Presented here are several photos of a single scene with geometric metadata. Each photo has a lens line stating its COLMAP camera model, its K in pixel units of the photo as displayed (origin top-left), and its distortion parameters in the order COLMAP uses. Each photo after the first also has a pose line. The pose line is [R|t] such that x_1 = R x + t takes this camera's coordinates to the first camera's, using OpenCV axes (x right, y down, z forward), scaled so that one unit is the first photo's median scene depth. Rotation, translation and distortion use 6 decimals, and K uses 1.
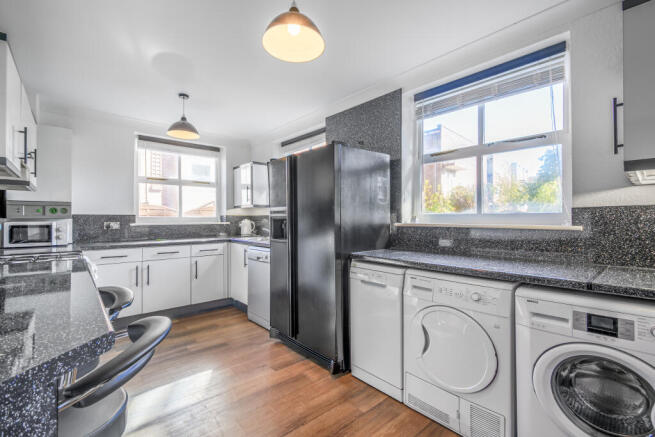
lens RADIAL K [[295.1, 0, 327.5], [0, 295.1, 218.5], [0, 0, 1]] dist [0.000503, 0.000151]
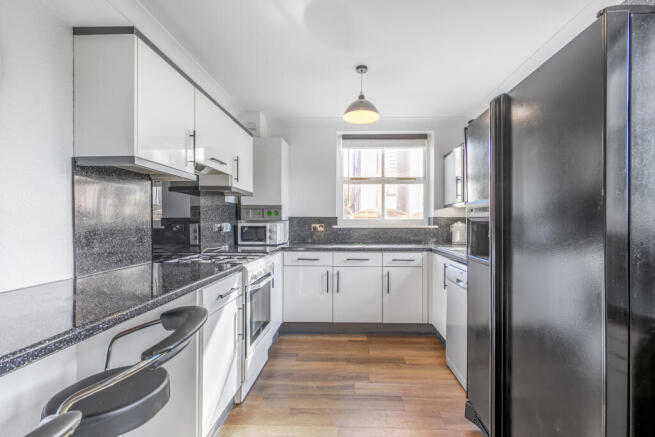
lens RADIAL K [[303.9, 0, 329.9], [0, 303.9, 225.7], [0, 0, 1]] dist [-0.000683, -0.000065]
pose [[0.729193, 0.013096, -0.684183, 0.019186], [-0.002666, 0.999864, 0.016296, 0.000673], [0.684303, -0.010059, 0.729128, 0.271836]]
